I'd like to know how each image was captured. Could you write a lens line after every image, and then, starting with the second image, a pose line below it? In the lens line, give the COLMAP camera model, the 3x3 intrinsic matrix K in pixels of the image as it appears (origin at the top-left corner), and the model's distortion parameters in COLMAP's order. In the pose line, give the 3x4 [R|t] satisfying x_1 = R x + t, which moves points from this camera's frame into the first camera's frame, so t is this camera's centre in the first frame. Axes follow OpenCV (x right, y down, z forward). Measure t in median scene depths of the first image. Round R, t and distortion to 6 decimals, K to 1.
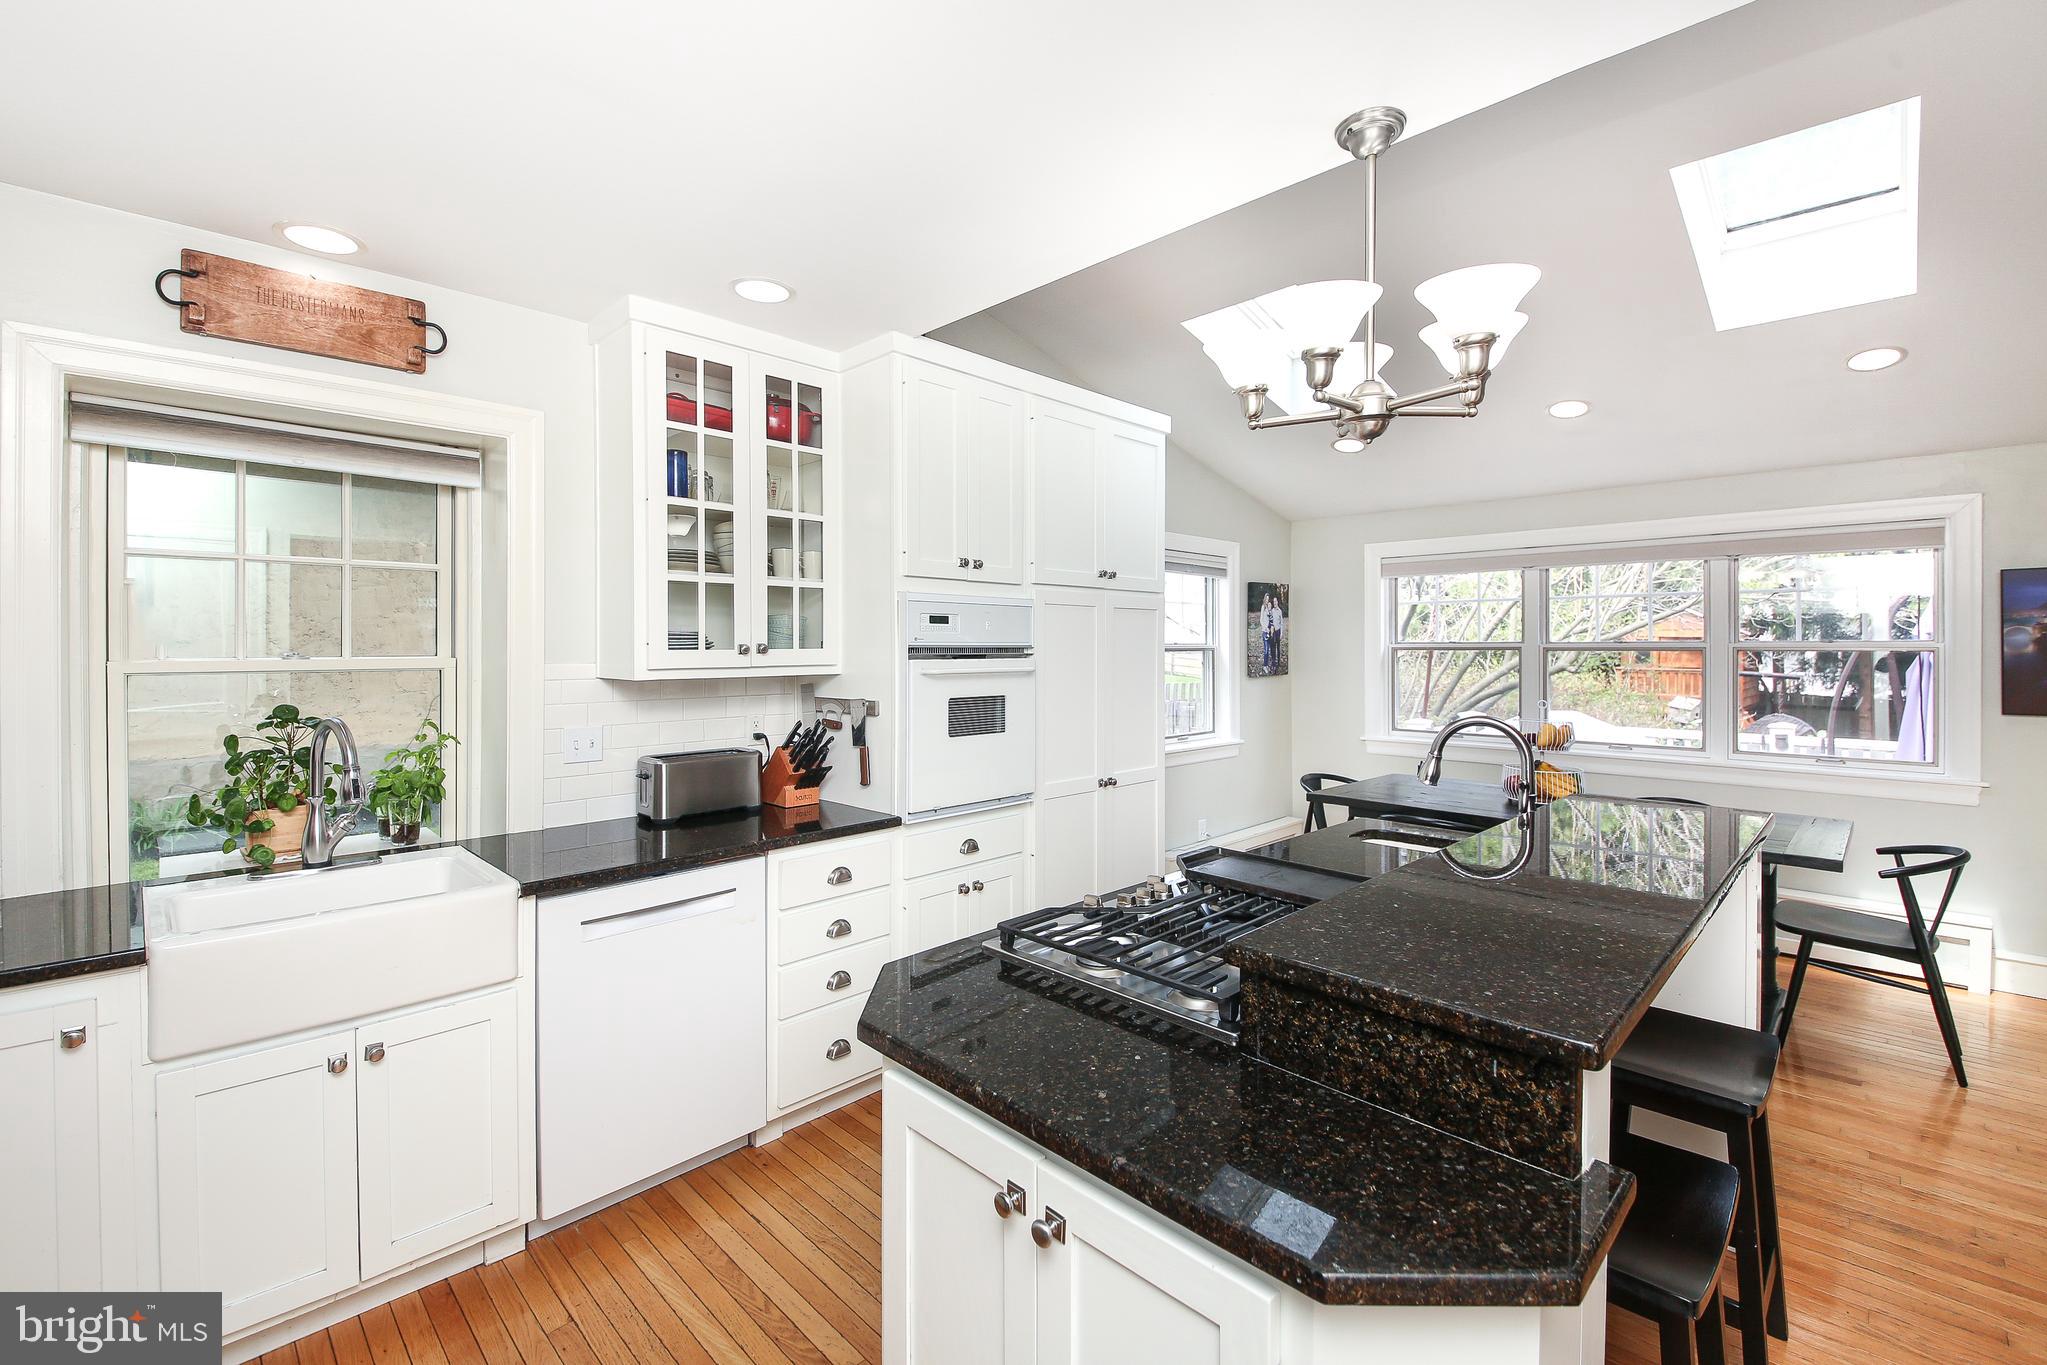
lens RADIAL K [[888.2, 0, 1052.4], [0, 888.2, 653.7], [0, 0, 1]] dist [-0.001464, -0.000505]
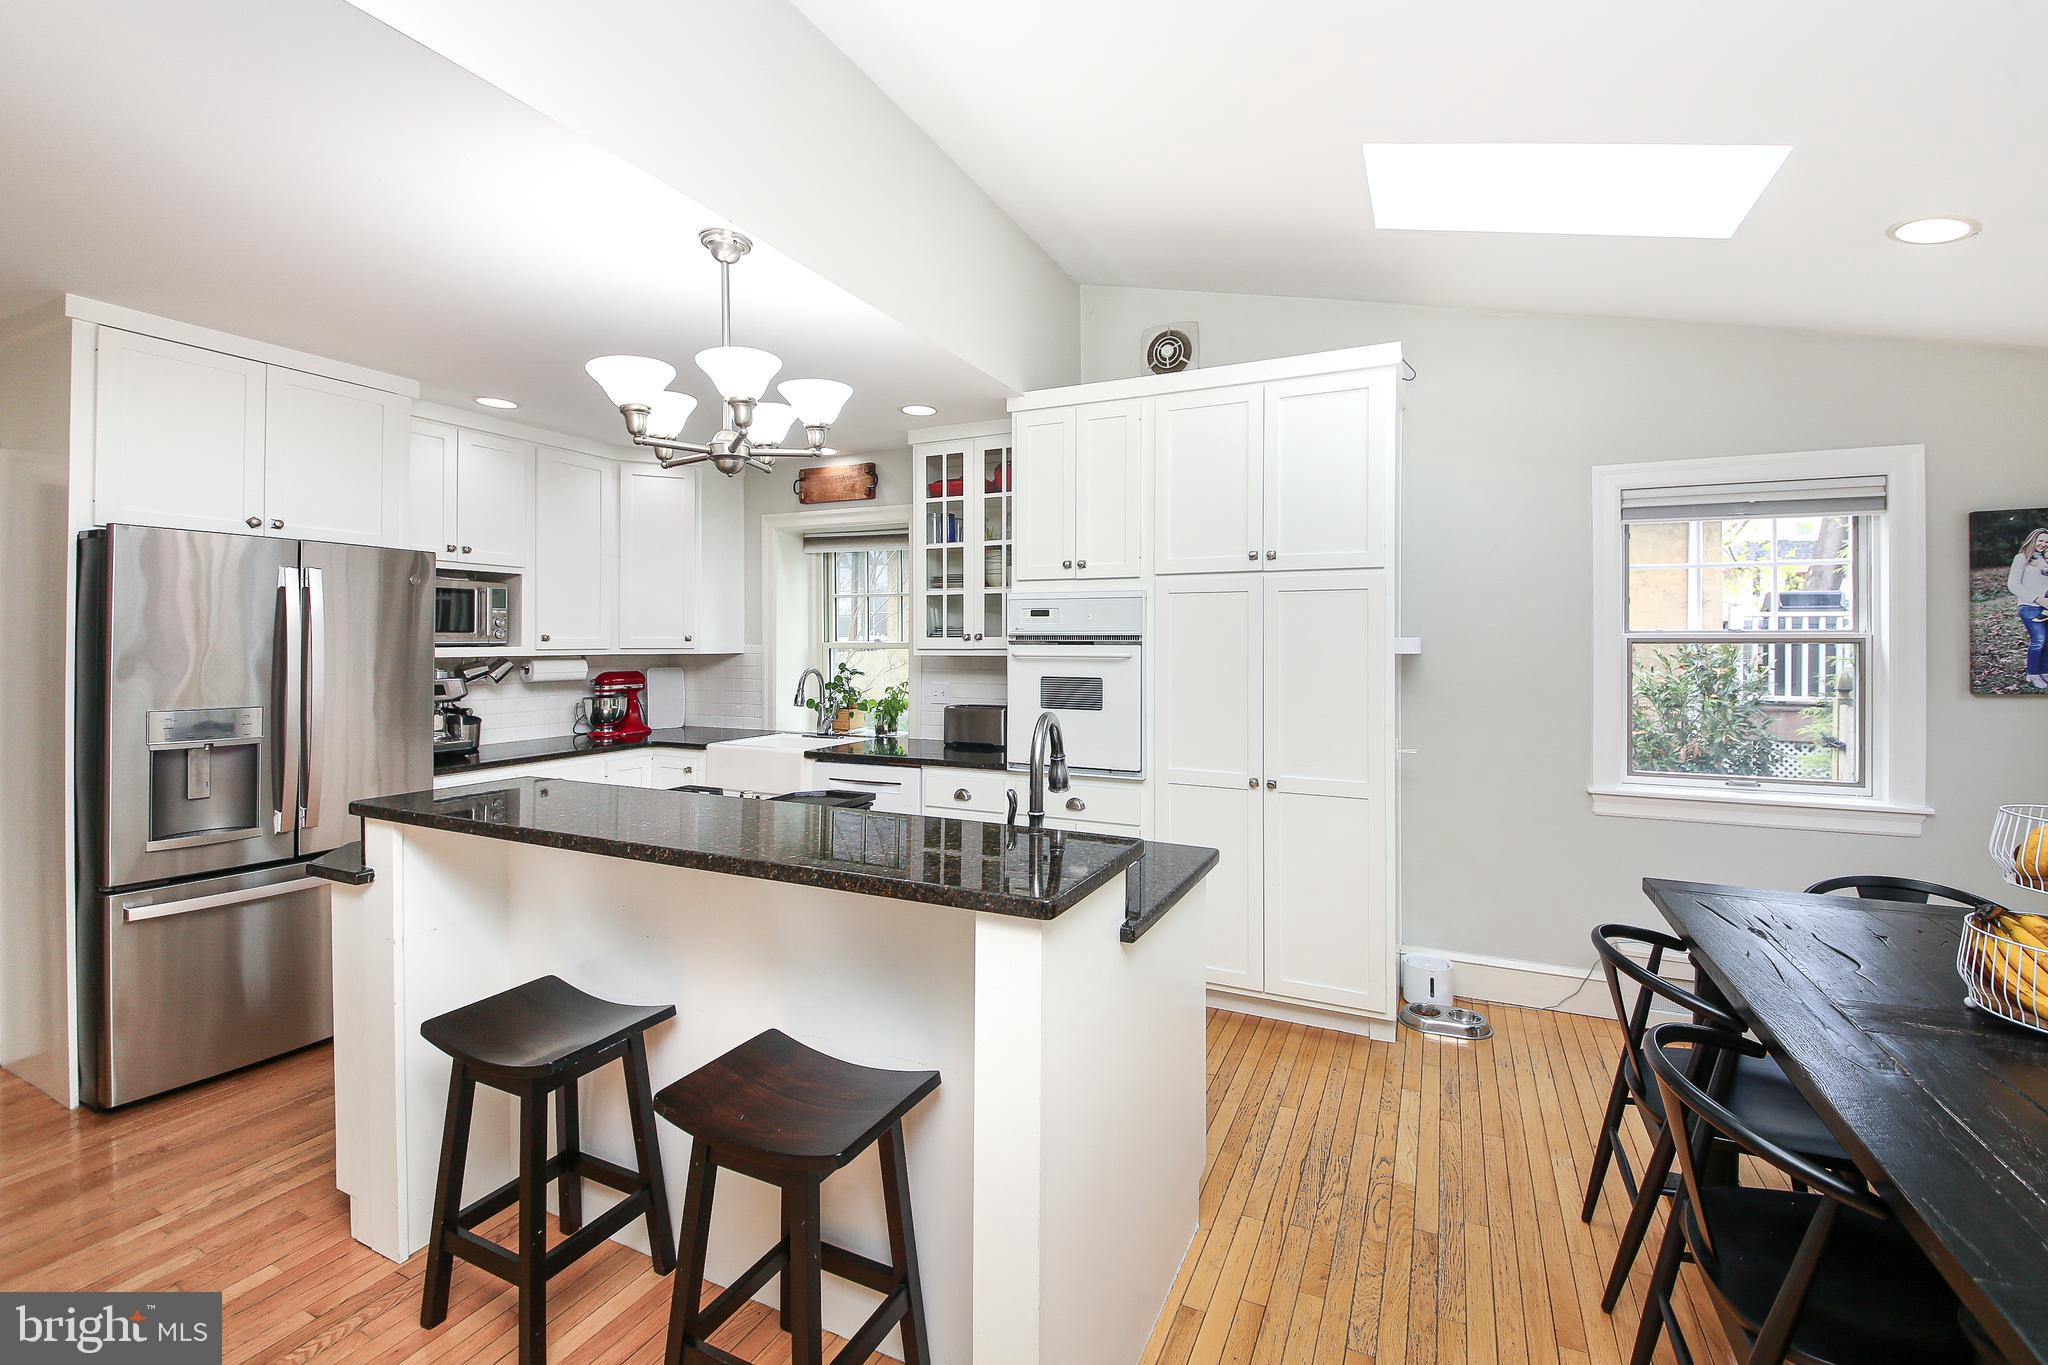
lens RADIAL K [[866.7, 0, 1071.7], [0, 866.7, 640.3], [0, 0, 1]] dist [0.017388, -0.004283]
pose [[0.340421, 0.002064, -0.940271, 0.775403], [-0.008451, 0.999964, -0.000864, 0.000202], [0.940235, 0.008241, 0.340426, 0.467751]]
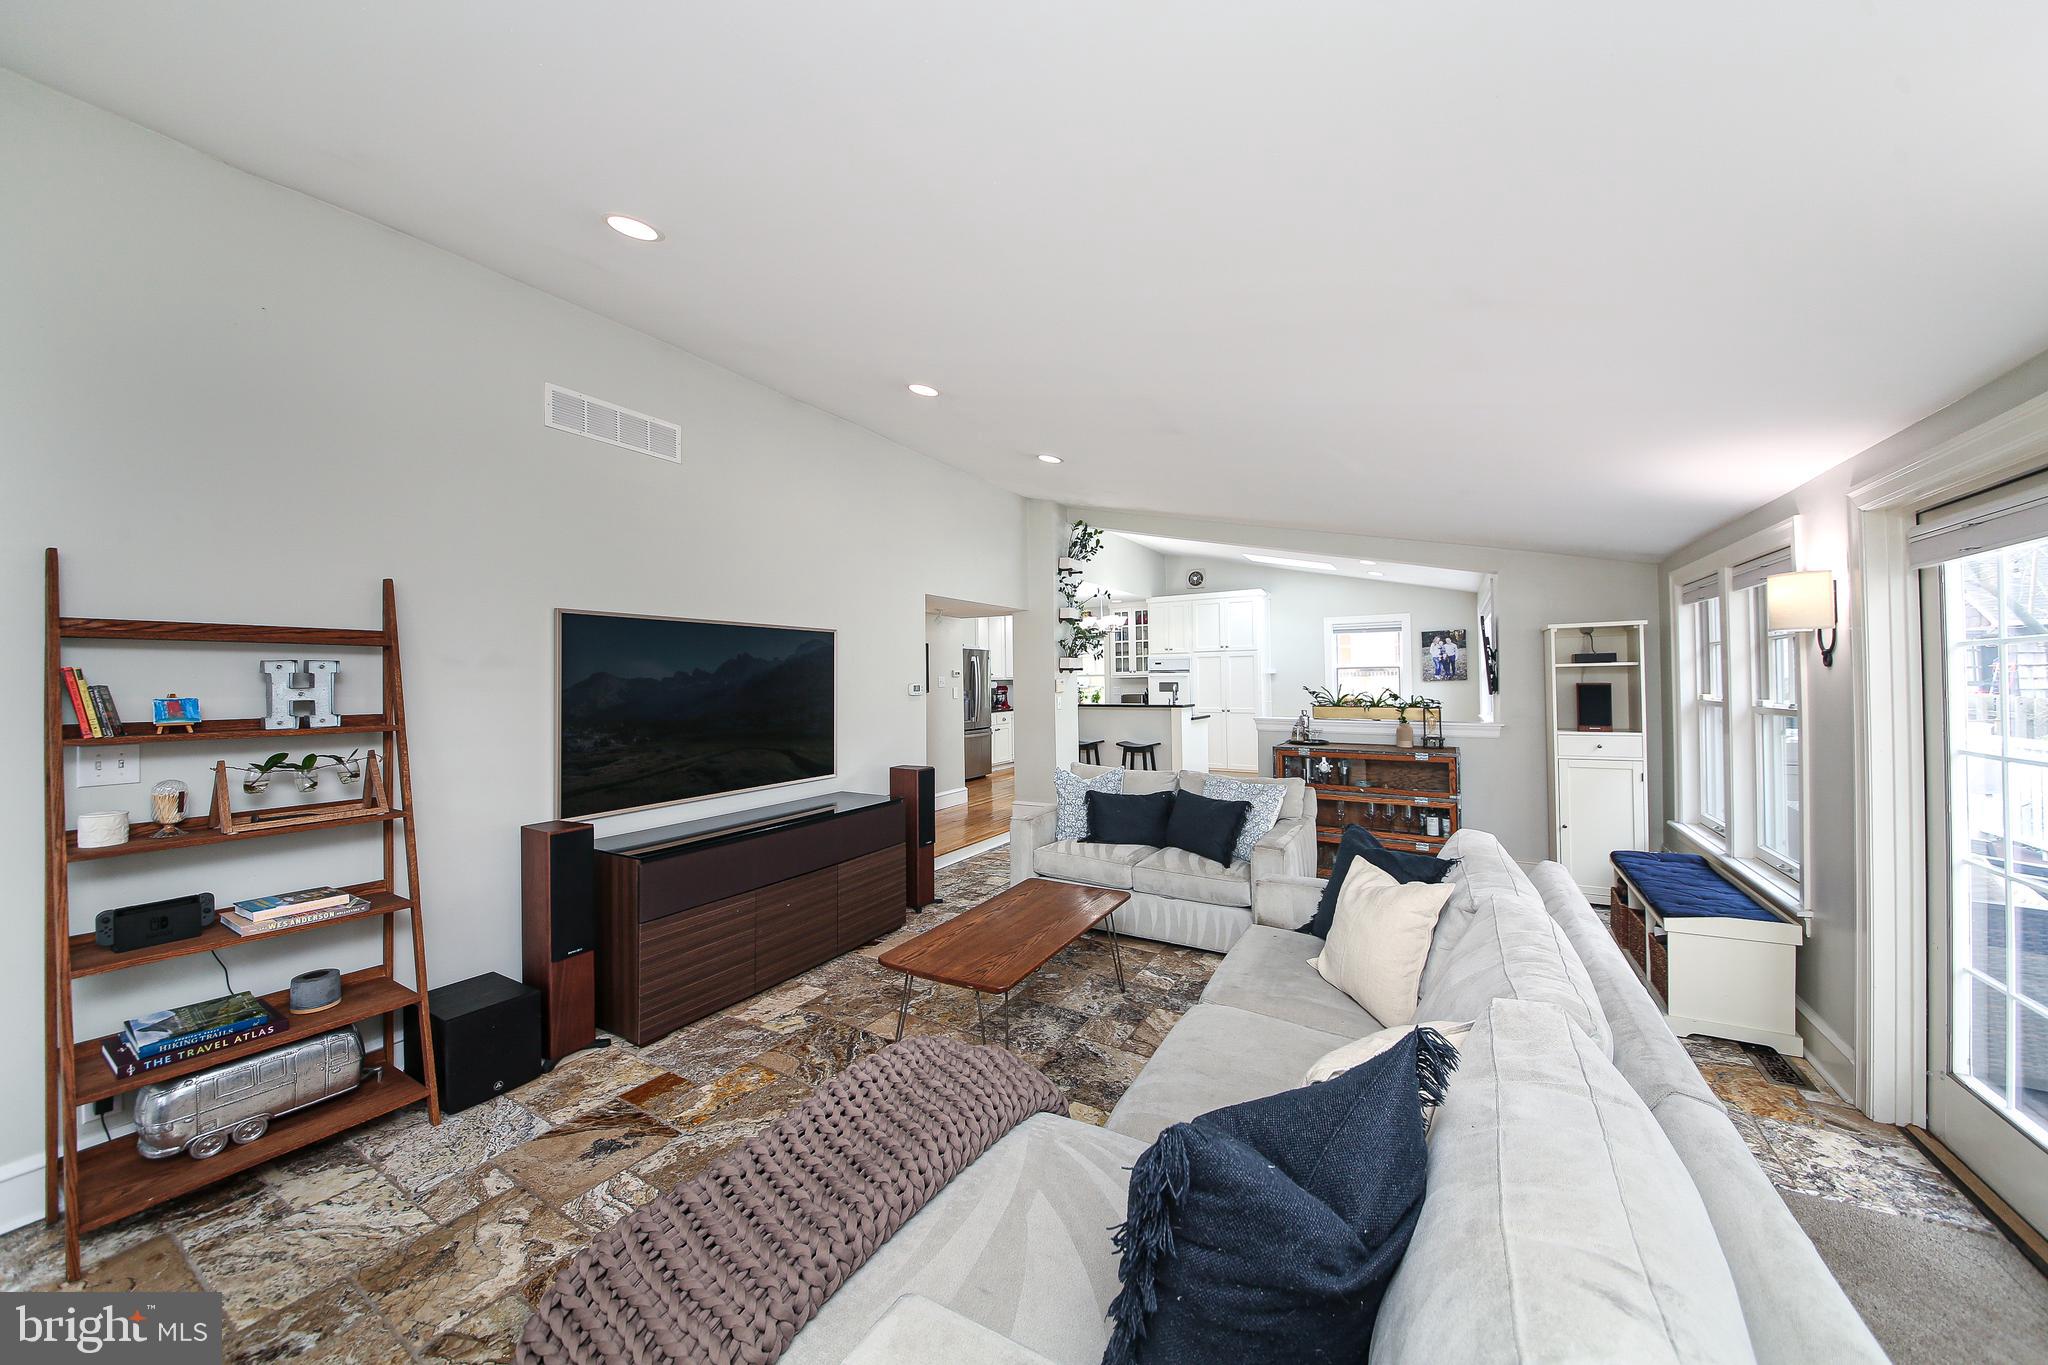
lens RADIAL K [[741.8, 0, 1012.1], [0, 741.8, 677.3], [0, 0, 1]] dist [0.000653, 0.000031]
pose [[0.220494, -0.004939, -0.975376, 2.333066], [0.008333, 0.999960, -0.003179, 0.022973], [0.975353, -0.007427, 0.220527, -0.327206]]
